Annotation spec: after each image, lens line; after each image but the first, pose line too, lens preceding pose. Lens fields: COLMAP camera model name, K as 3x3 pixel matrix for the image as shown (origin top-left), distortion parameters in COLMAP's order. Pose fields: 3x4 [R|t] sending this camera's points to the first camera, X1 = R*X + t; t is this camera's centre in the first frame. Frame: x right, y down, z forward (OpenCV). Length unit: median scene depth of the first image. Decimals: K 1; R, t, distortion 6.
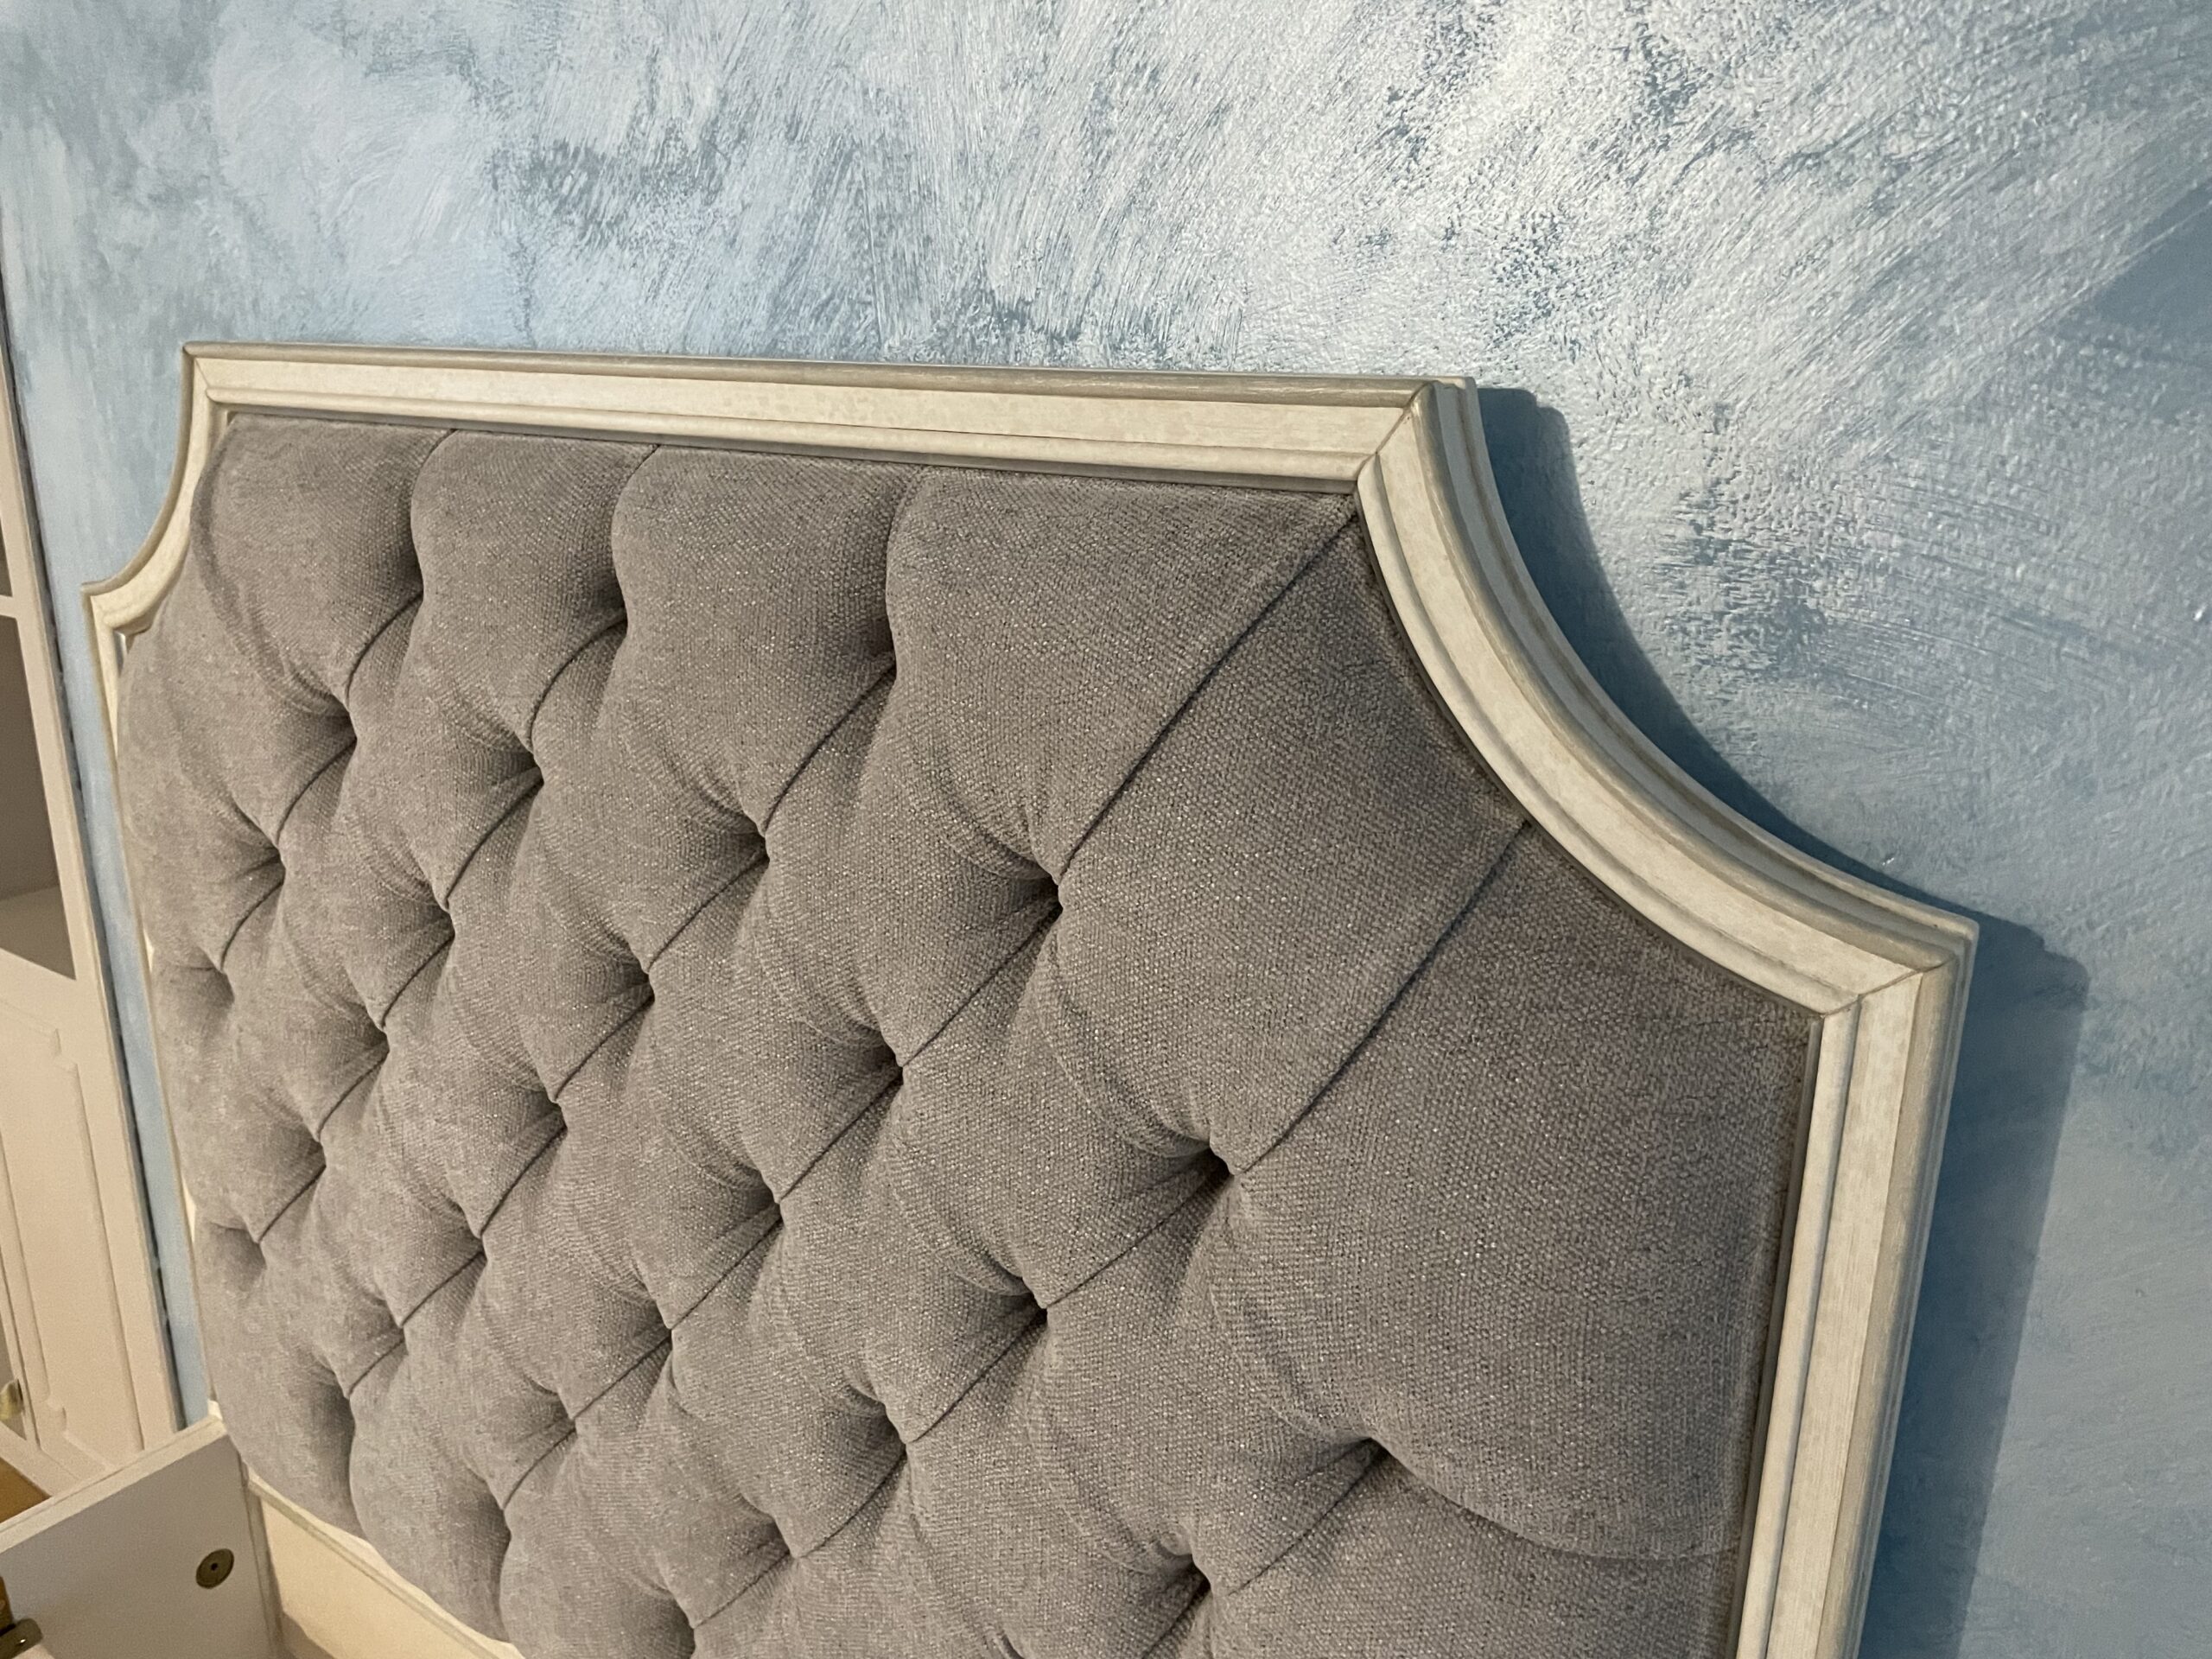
lens RADIAL K [[1714.8, 0, 1074.3], [0, 1714.8, 821.9], [0, 0, 1]] dist [0.080005, -0.119770]
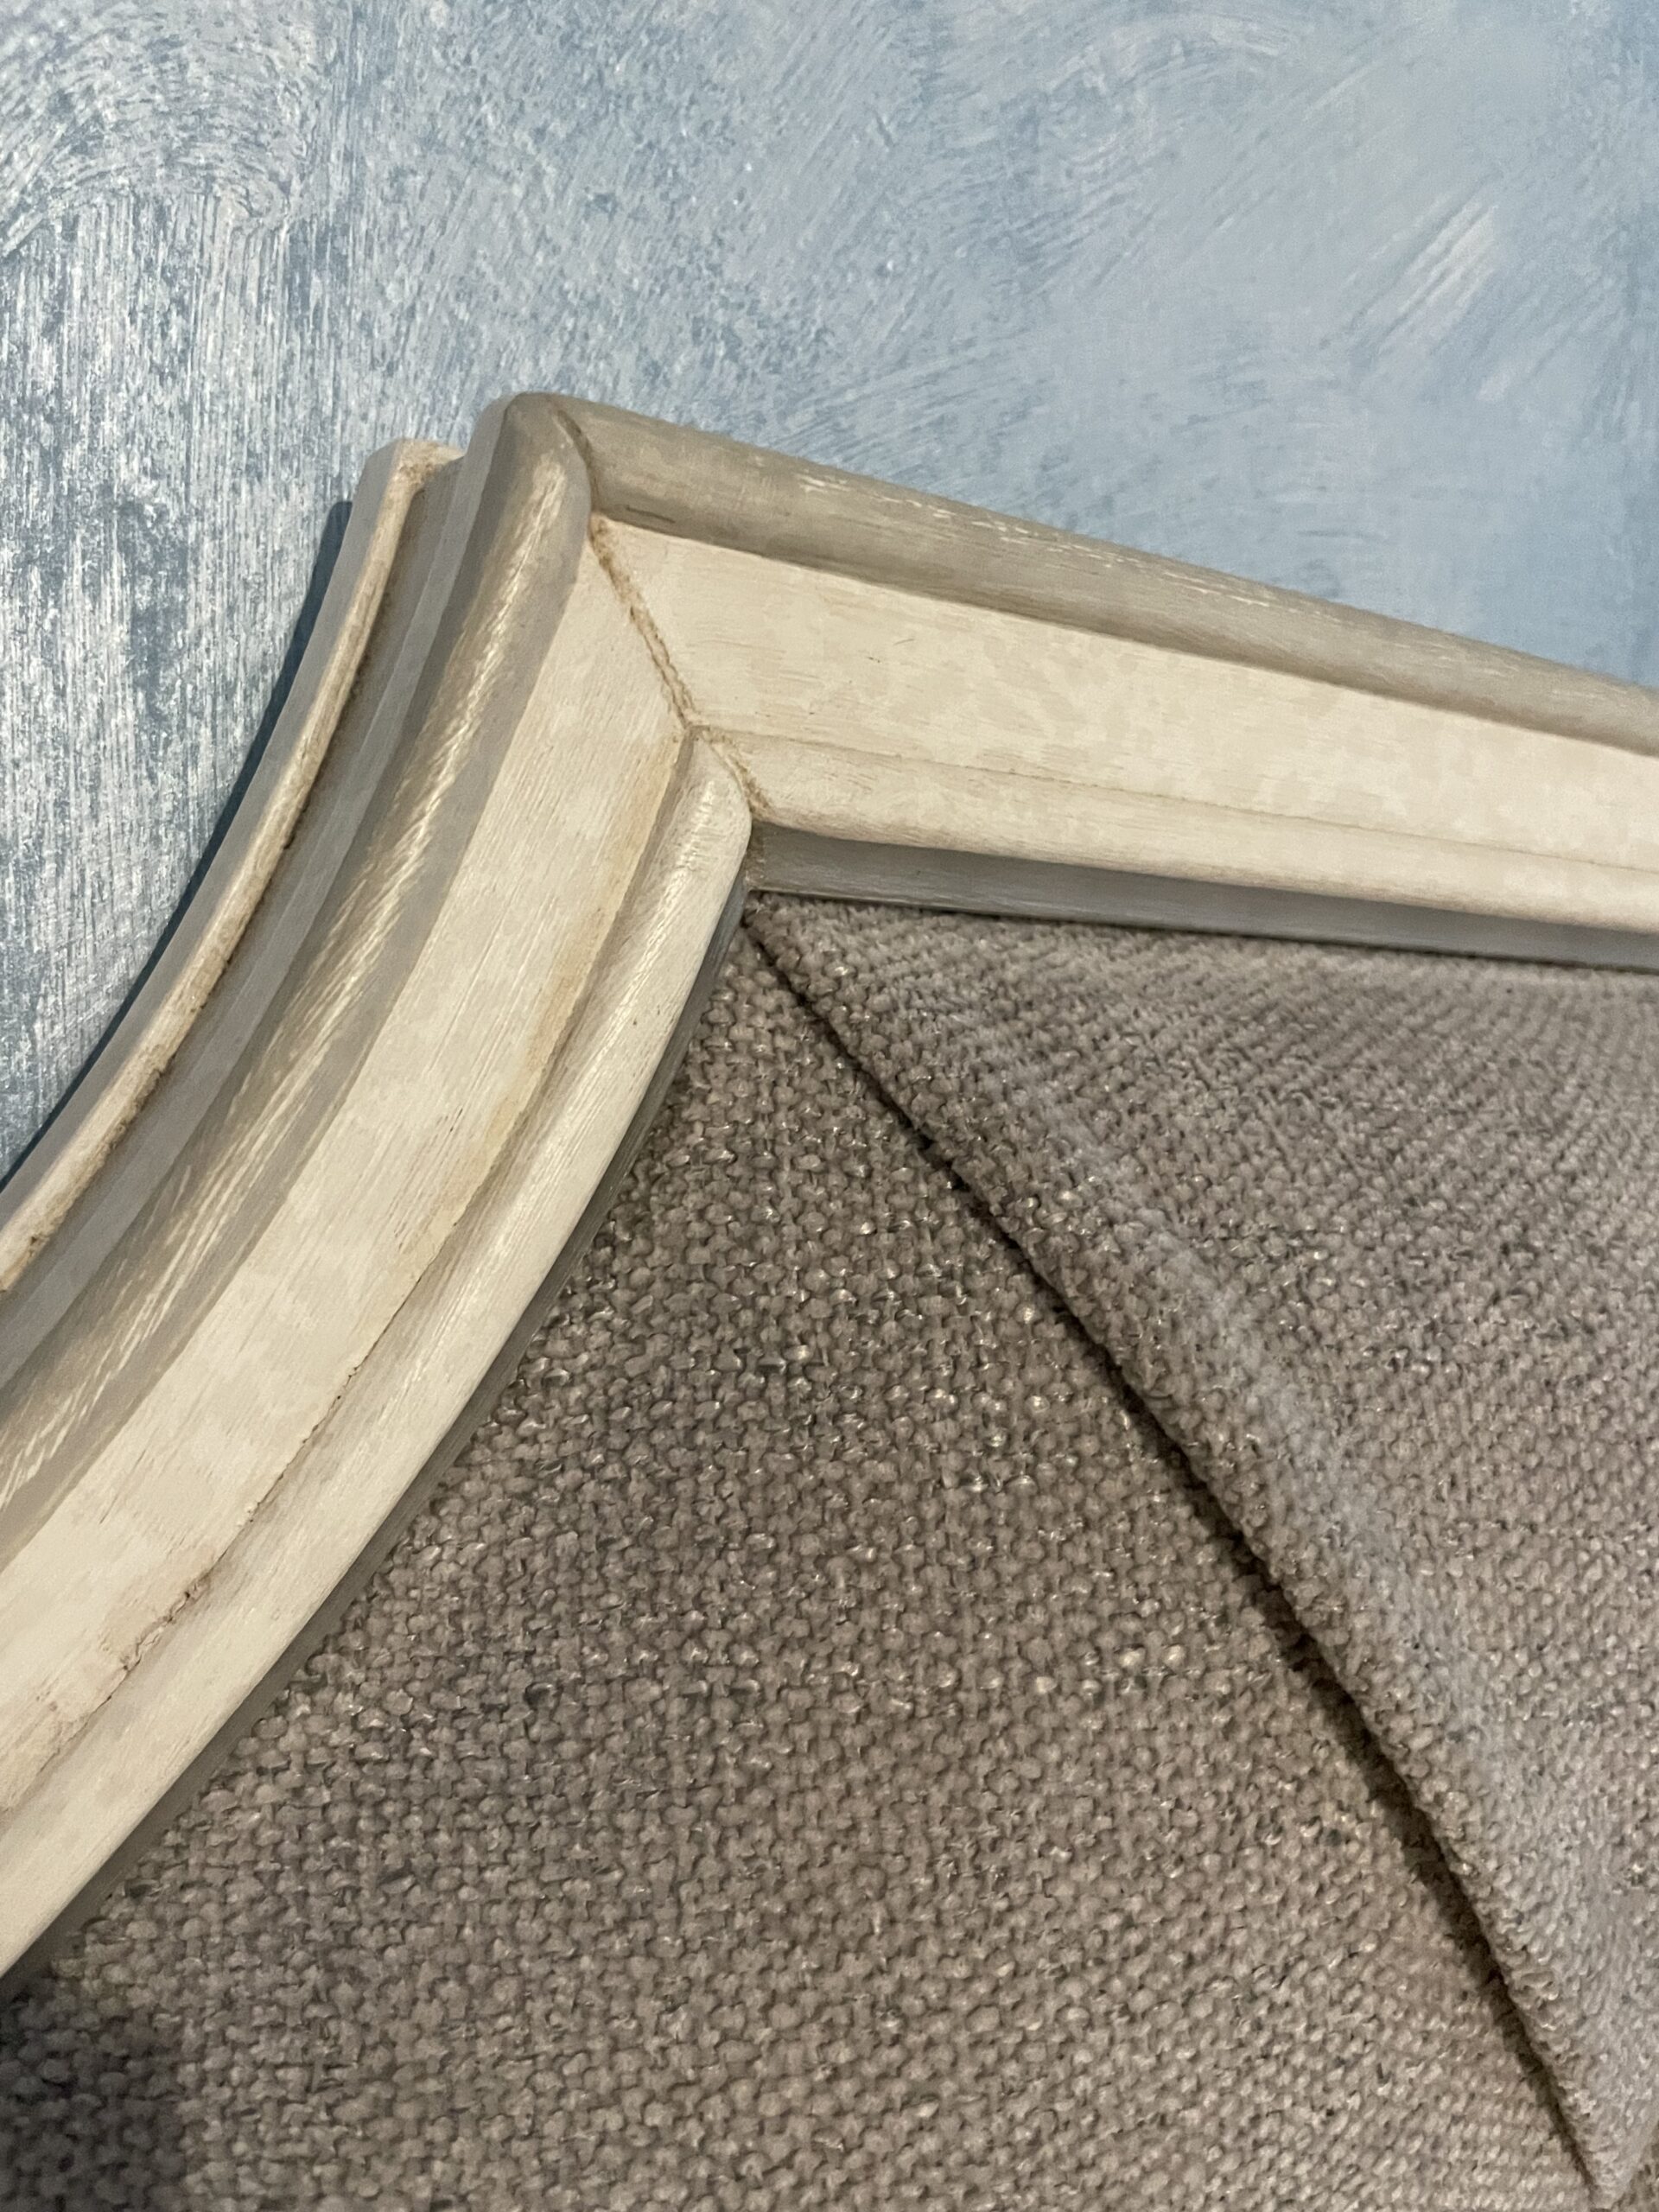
lens RADIAL K [[1710.5, 0, 829.5], [0, 1710.5, 1106.0], [0, 0, 1]] dist [0.080617, -0.124819]
pose [[0.313934, -0.081633, 0.945929, -0.906375], [0.190153, 0.981517, 0.021597, -0.304844], [-0.930208, 0.173091, 0.323655, 1.326167]]
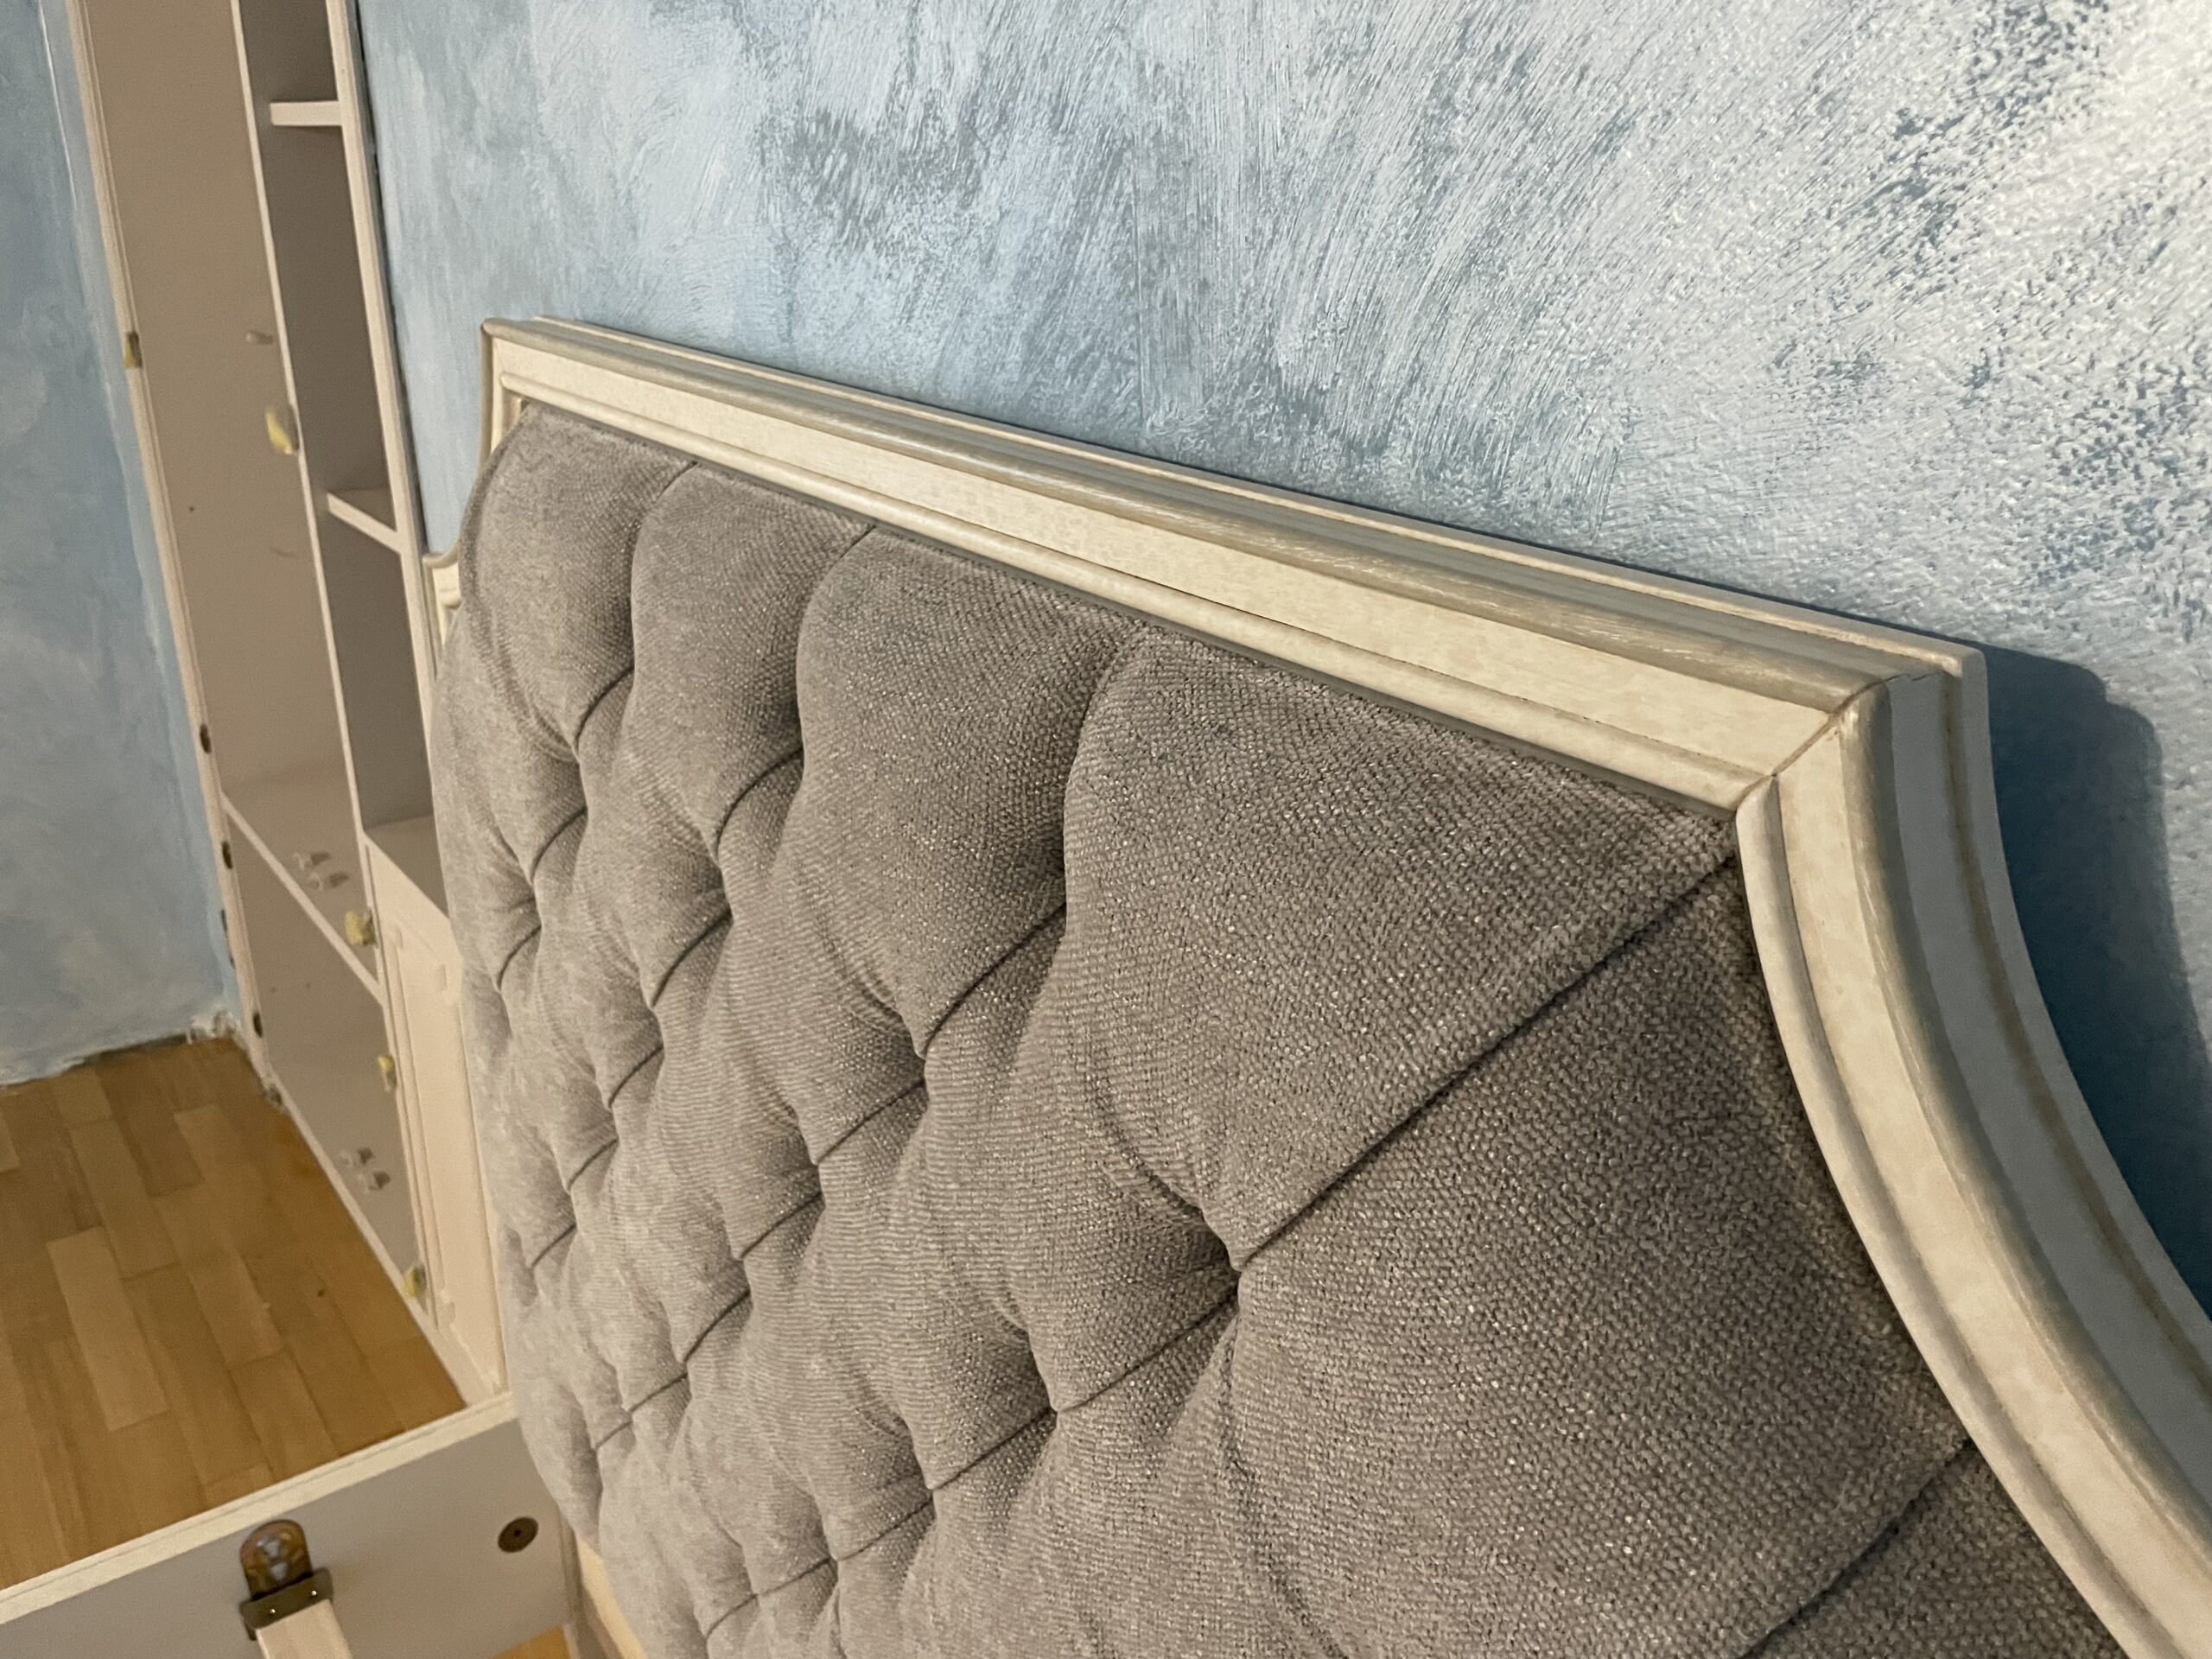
lens RADIAL K [[1710.5, 0, 1106.0], [0, 1710.5, 829.5], [0, 0, 1]] dist [0.080617, -0.124819]
pose [[0.953446, 0.120100, -0.276615, 0.100817], [-0.096726, 0.990603, 0.096698, -0.186776], [0.285629, -0.065440, 0.956103, 0.313040]]
